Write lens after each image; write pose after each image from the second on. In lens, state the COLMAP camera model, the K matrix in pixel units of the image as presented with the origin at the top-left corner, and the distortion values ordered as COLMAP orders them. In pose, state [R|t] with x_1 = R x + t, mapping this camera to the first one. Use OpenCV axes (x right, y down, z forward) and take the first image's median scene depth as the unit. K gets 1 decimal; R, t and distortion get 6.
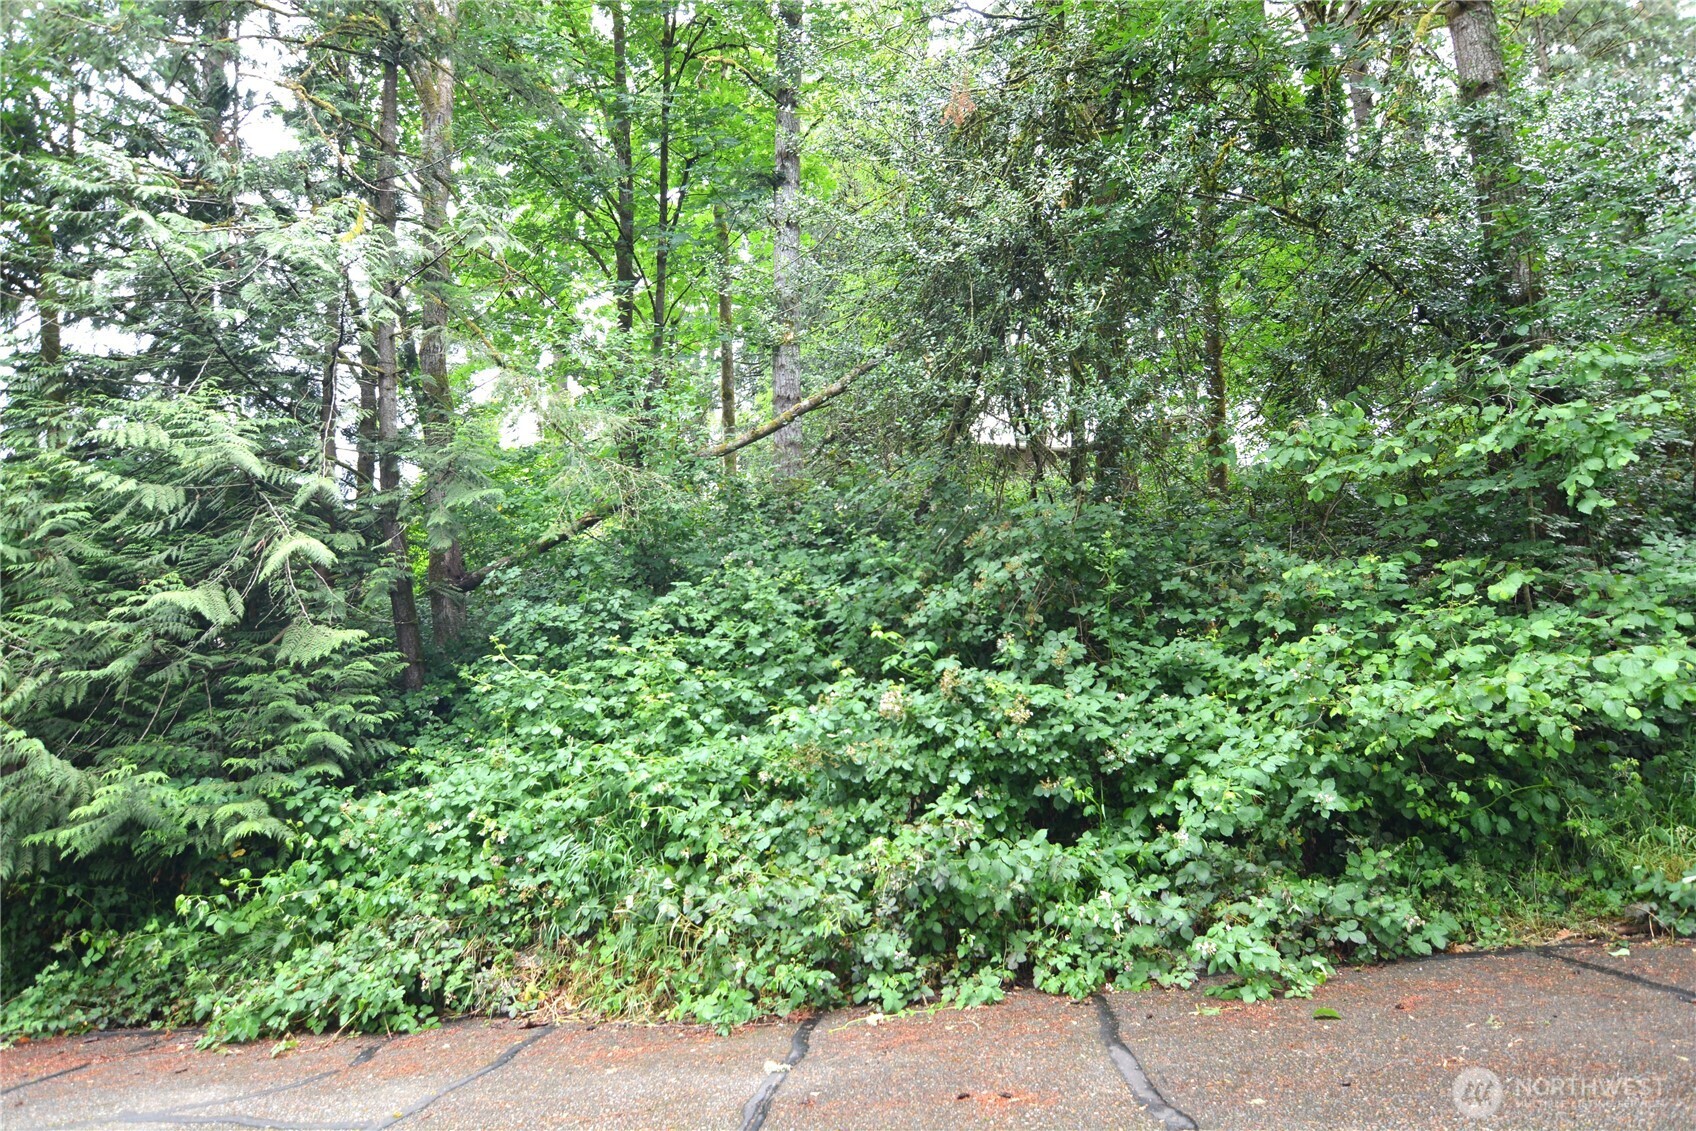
lens RADIAL K [[988.0, 0, 843.6], [0, 988.0, 568.4], [0, 0, 1]] dist [0.003288, -0.016814]
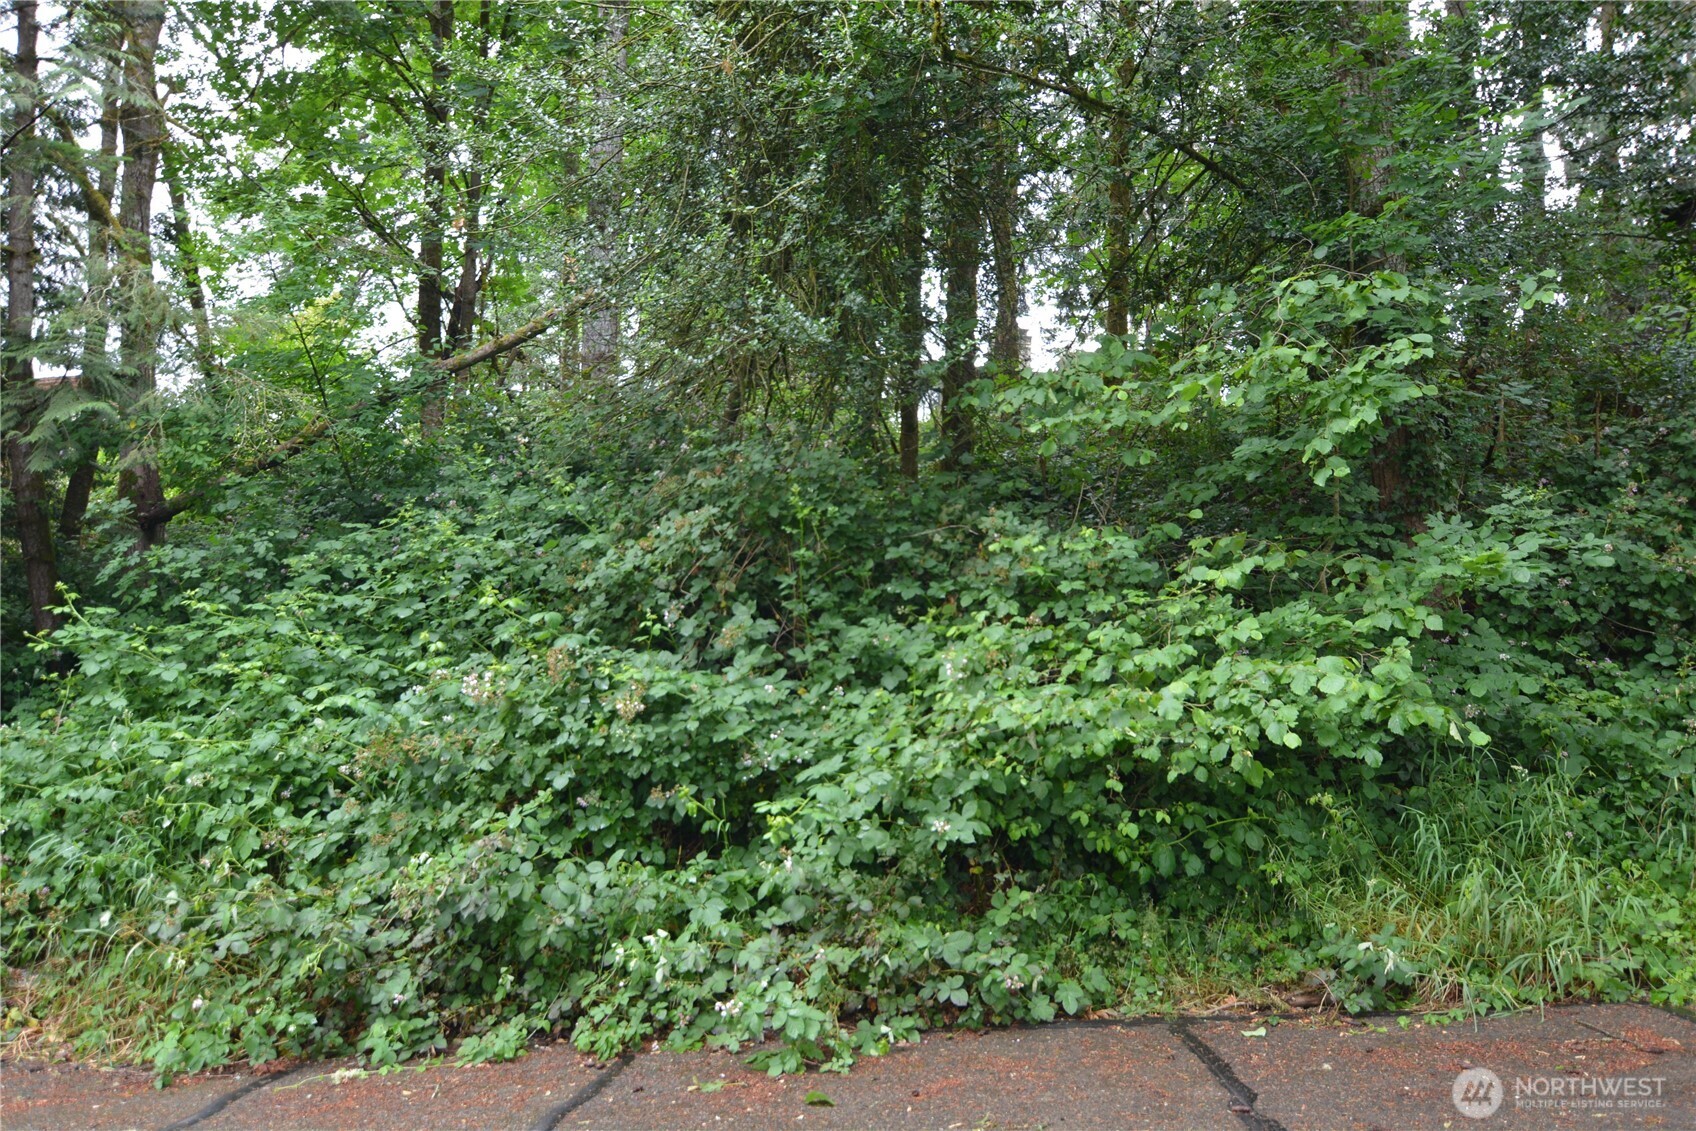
lens RADIAL K [[1158.4, 0, 843.0], [0, 1158.4, 570.8], [0, 0, 1]] dist [0.001997, -0.011150]
pose [[0.999236, 0.037731, 0.010226, 0.327943], [-0.038255, 0.997634, 0.057126, -0.024532], [-0.008047, -0.057473, 0.998315, 0.050236]]
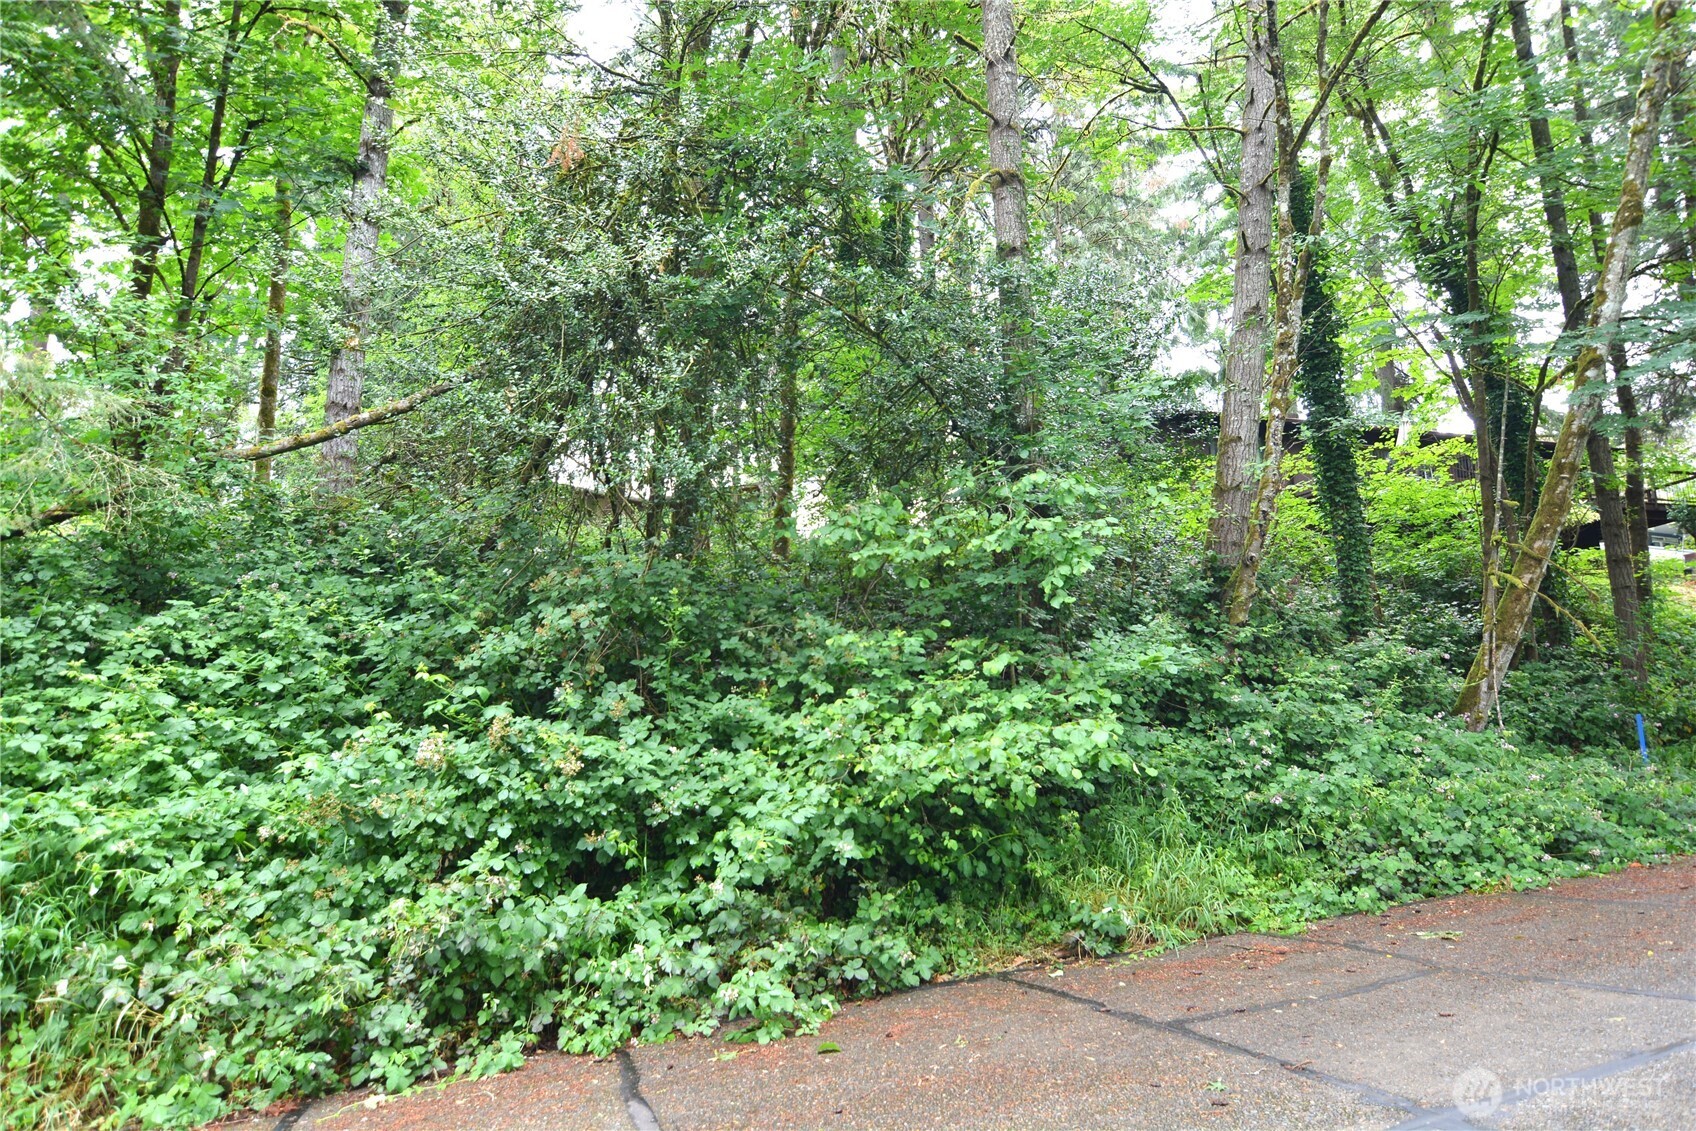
lens RADIAL K [[988.0, 0, 843.1], [0, 988.0, 568.0], [0, 0, 1]] dist [0.003288, -0.016814]
pose [[0.906242, 0.099319, 0.410927, 0.000963], [-0.078438, 0.994637, -0.067416, -0.002856], [-0.415419, 0.028863, 0.909172, -0.011298]]
